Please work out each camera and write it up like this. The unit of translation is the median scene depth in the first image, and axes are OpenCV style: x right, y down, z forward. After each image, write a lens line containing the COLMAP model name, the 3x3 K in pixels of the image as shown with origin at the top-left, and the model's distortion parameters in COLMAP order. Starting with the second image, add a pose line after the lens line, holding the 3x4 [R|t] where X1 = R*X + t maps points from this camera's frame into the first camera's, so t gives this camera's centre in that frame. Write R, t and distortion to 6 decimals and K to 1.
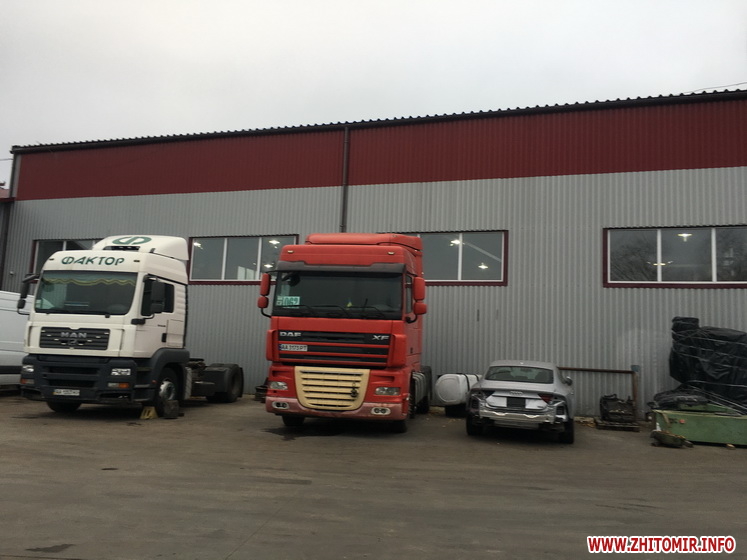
lens RADIAL K [[629.5, 0, 370.2], [0, 629.5, 275.8], [0, 0, 1]] dist [0.077608, -0.097819]
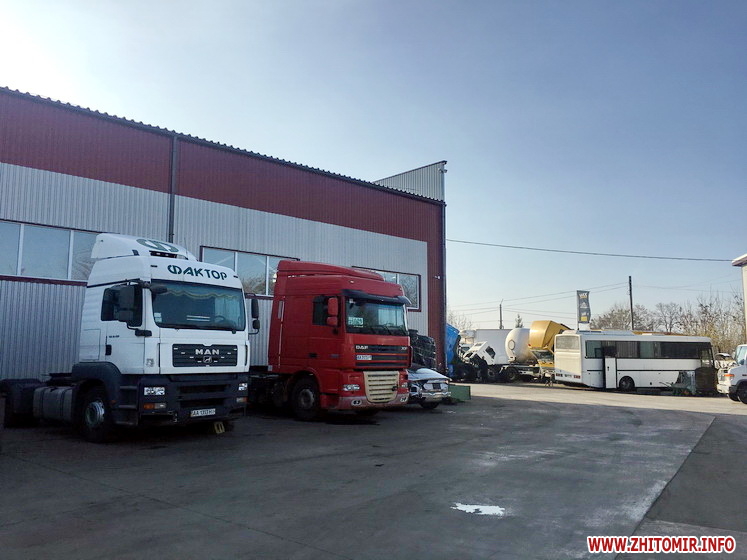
lens RADIAL K [[643.8, 0, 373.5], [0, 643.8, 280.0], [0, 0, 1]] dist [0.037894, -0.006082]
pose [[0.485681, 0.068054, 0.871483, -1.188921], [-0.088465, 0.995673, -0.028449, -0.008780], [-0.869648, -0.063279, 0.489600, 0.317394]]
